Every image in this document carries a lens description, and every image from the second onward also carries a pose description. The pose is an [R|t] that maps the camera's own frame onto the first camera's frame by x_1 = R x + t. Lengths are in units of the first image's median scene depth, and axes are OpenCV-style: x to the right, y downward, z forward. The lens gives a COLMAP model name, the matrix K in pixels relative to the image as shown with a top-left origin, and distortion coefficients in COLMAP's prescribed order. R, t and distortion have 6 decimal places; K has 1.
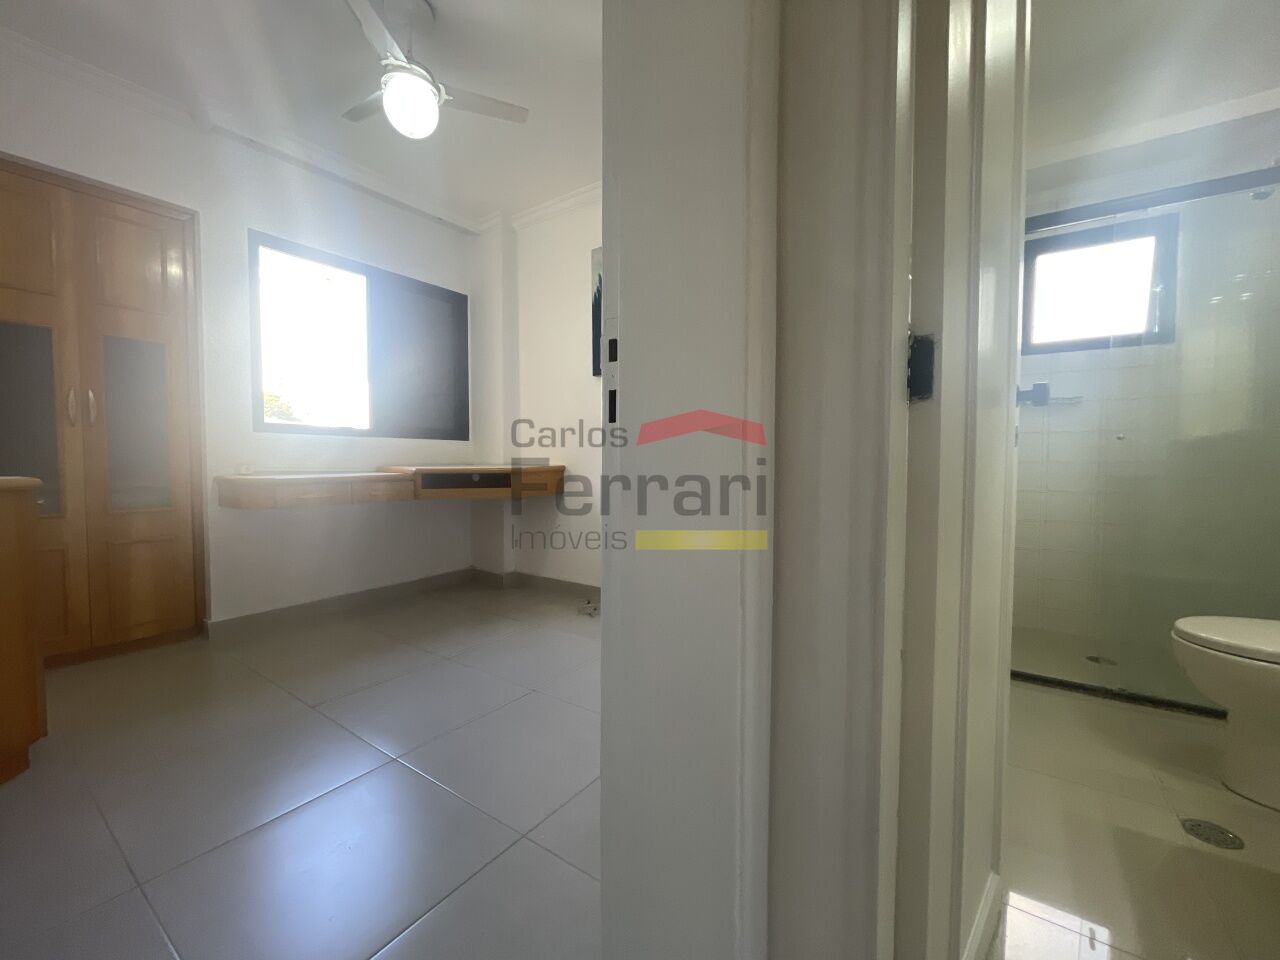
lens RADIAL K [[512.8, 0, 640.0], [0, 512.8, 480.0], [0, 0, 1]] dist [-0.000913, 0.000037]
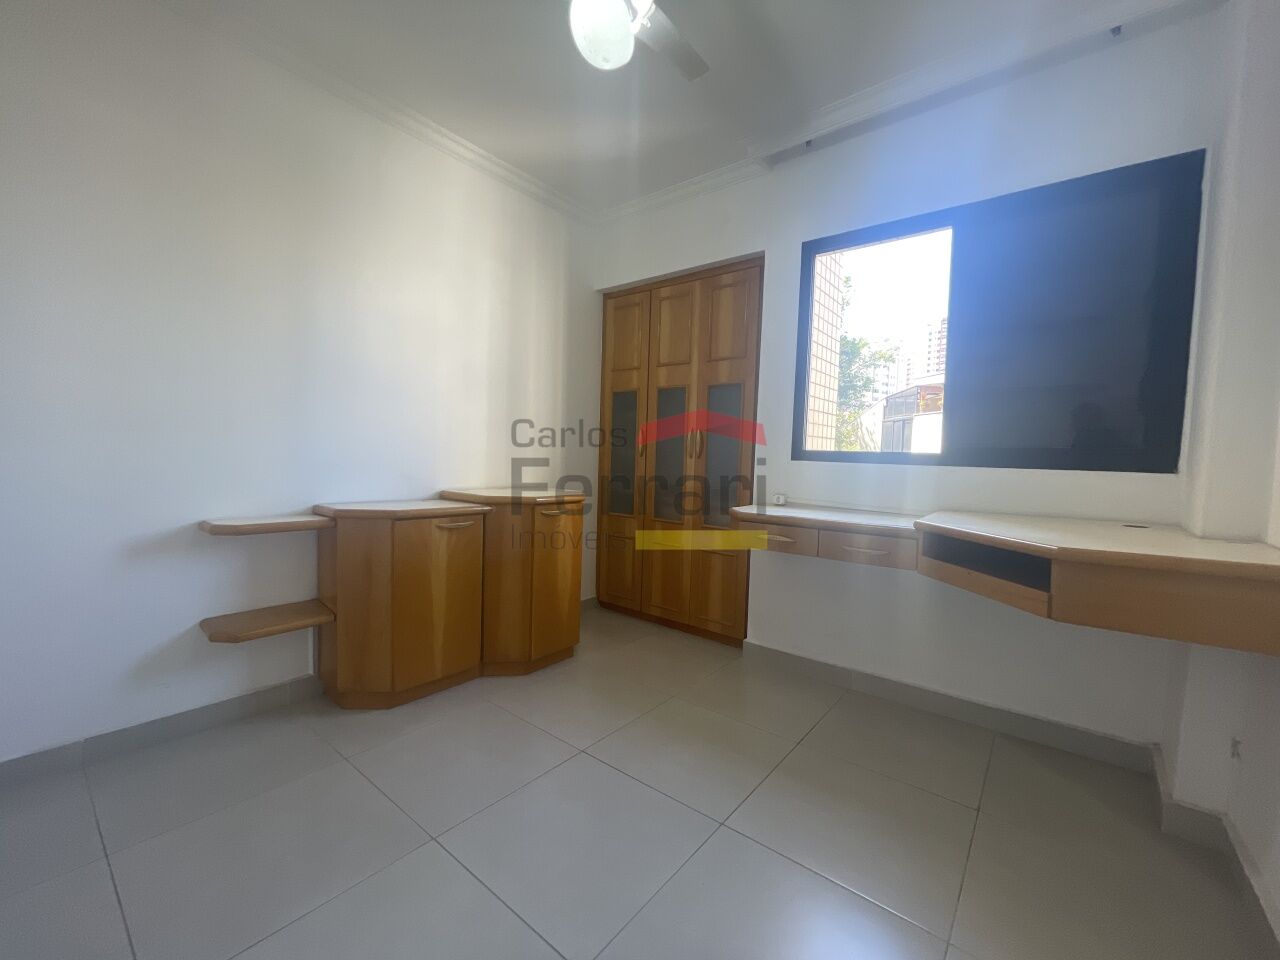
lens RADIAL K [[517.8, 0, 645.7], [0, 517.8, 483.7], [0, 0, 1]] dist [0.000575, 0.000144]
pose [[-0.059646, 0.030621, -0.997750, 0.215087], [-0.081524, 0.996041, 0.035442, -0.061361], [0.994885, 0.083454, -0.056913, 0.783593]]
